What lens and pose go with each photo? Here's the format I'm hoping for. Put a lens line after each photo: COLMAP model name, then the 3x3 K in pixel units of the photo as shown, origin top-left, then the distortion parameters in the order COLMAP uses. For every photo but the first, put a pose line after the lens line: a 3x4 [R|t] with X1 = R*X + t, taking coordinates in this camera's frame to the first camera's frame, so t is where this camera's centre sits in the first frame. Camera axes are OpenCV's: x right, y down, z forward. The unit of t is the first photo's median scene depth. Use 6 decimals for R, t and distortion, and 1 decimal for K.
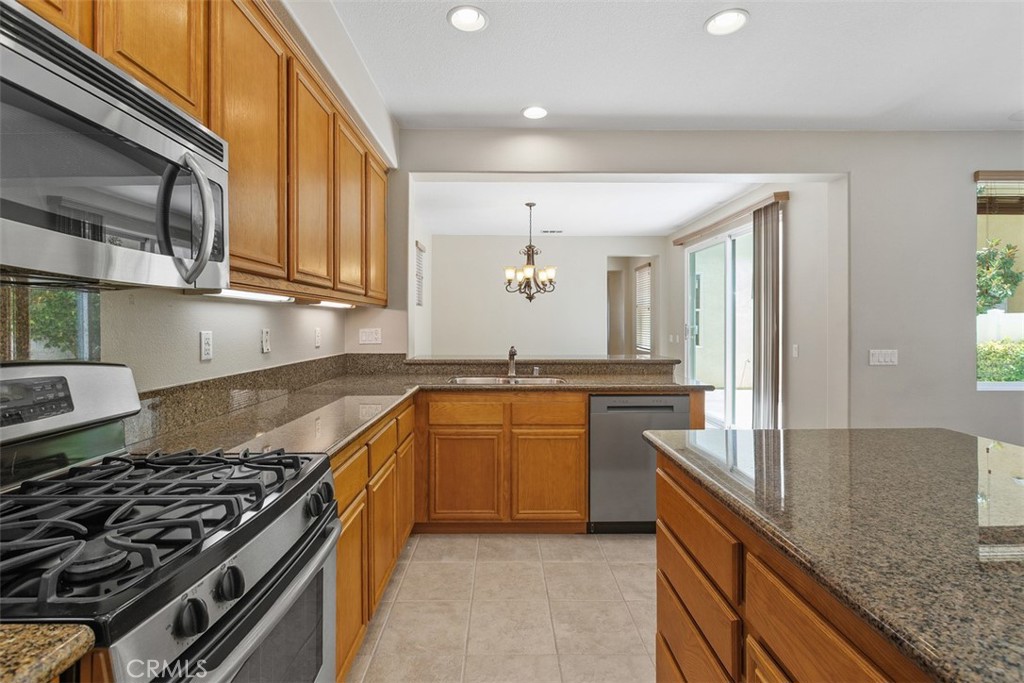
lens RADIAL K [[469.6, 0, 511.2], [0, 469.6, 322.7], [0, 0, 1]] dist [0.007162, -0.000486]
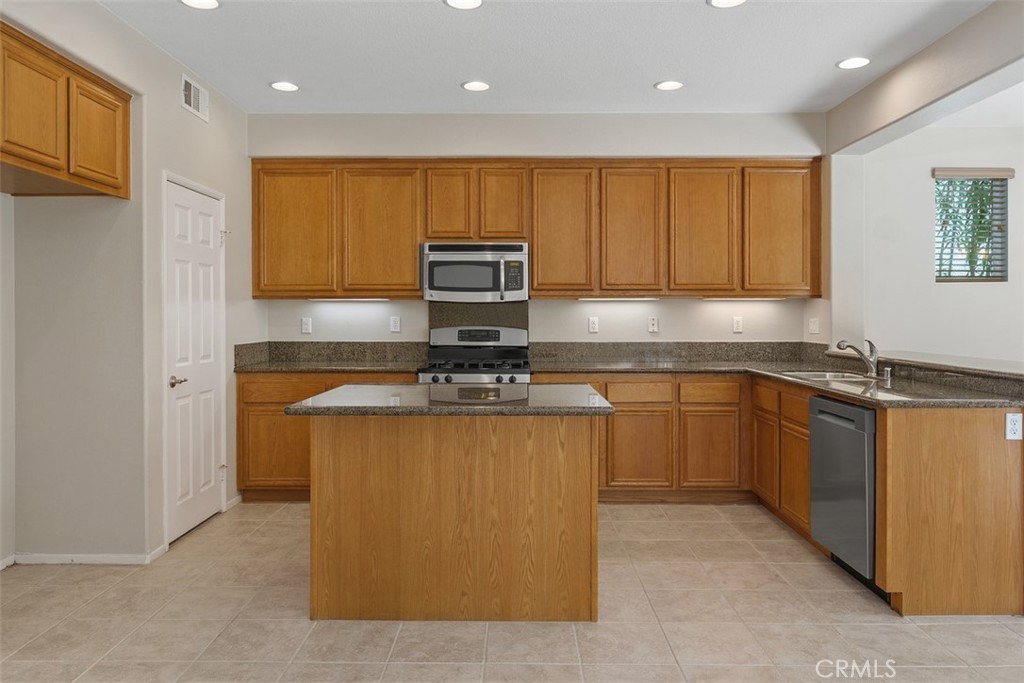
lens RADIAL K [[704.0, 0, 514.1], [0, 704.0, 319.6], [0, 0, 1]] dist [-0.002937, -0.004770]
pose [[-0.013313, 0.007924, -0.999880, 1.242883], [0.003599, 0.999963, 0.007877, 0.000901], [0.999905, -0.003493, -0.013342, 0.381599]]
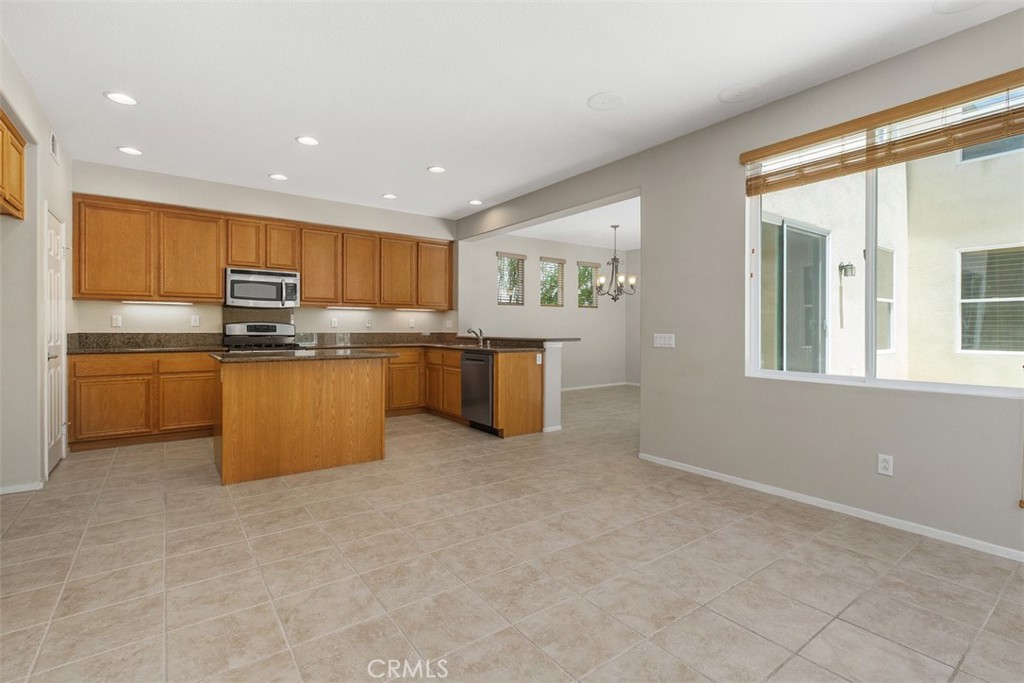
lens RADIAL K [[469.6, 0, 513.7], [0, 469.6, 329.0], [0, 0, 1]] dist [0.007162, -0.000486]
pose [[0.584866, 0.003783, -0.811121, 1.545426], [-0.001227, 0.999992, 0.003780, 0.042332], [0.811129, -0.001216, 0.584866, 0.034897]]
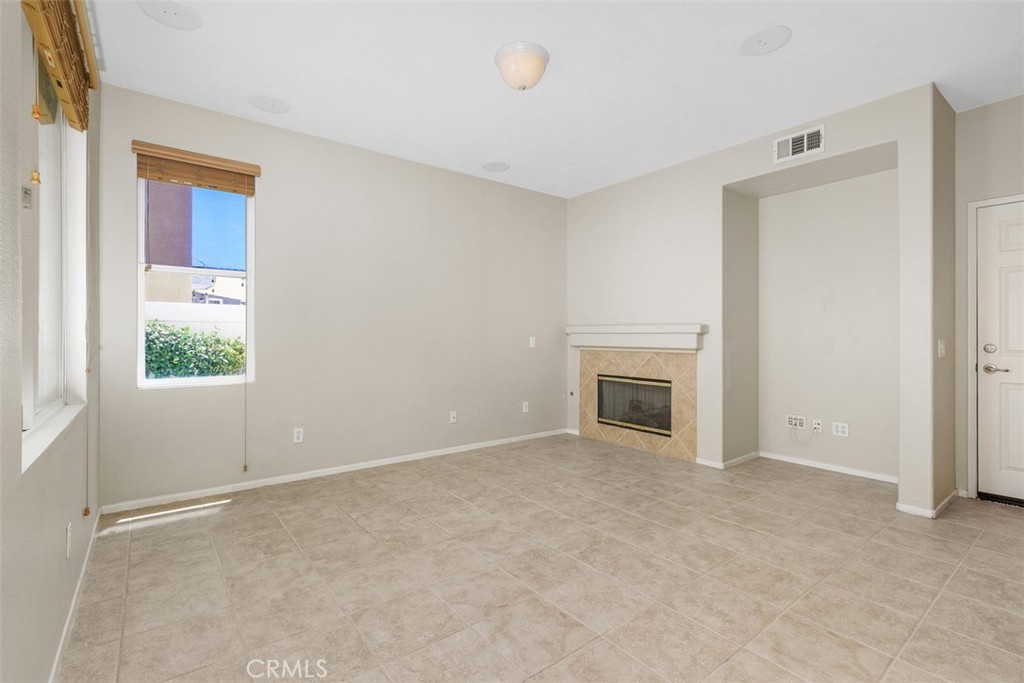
lens RADIAL K [[469.6, 0, 508.1], [0, 469.6, 336.0], [0, 0, 1]] dist [0.007162, -0.000486]
pose [[-0.601346, 0.001019, 0.798988, 0.535536], [-0.002030, 0.999994, -0.002804, 0.049904], [-0.798987, -0.003308, -0.601340, 0.959102]]
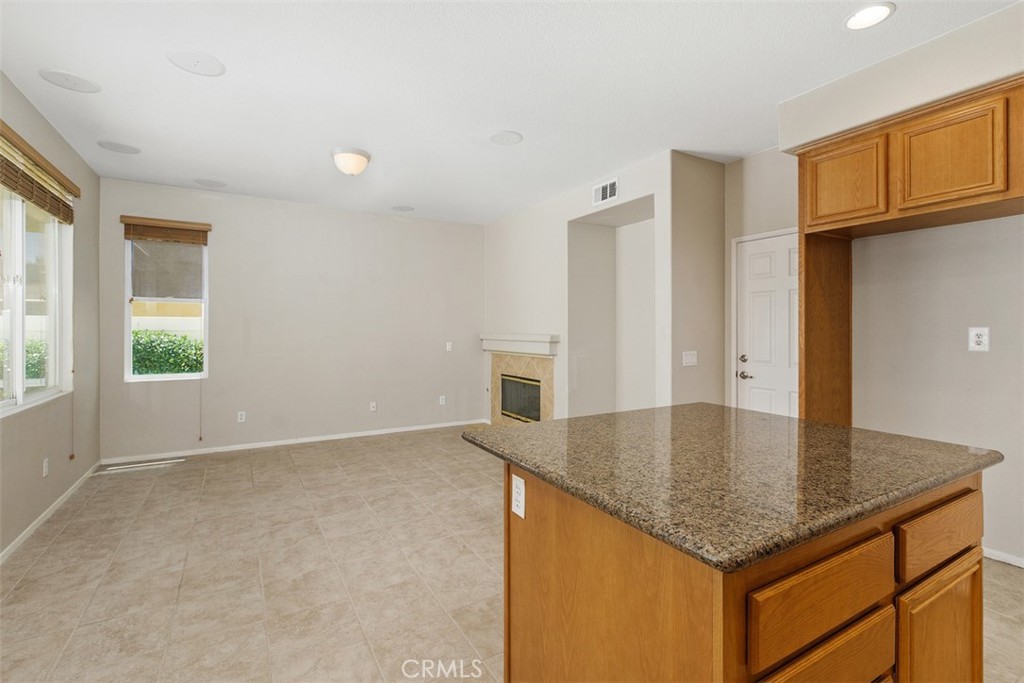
lens RADIAL K [[469.6, 0, 502.9], [0, 469.6, 331.8], [0, 0, 1]] dist [0.007162, -0.000486]
pose [[-0.482417, -0.001233, 0.875941, -0.013634], [-0.001674, 0.999998, 0.000485, 0.005355], [-0.875940, -0.001232, -0.482419, 0.687254]]
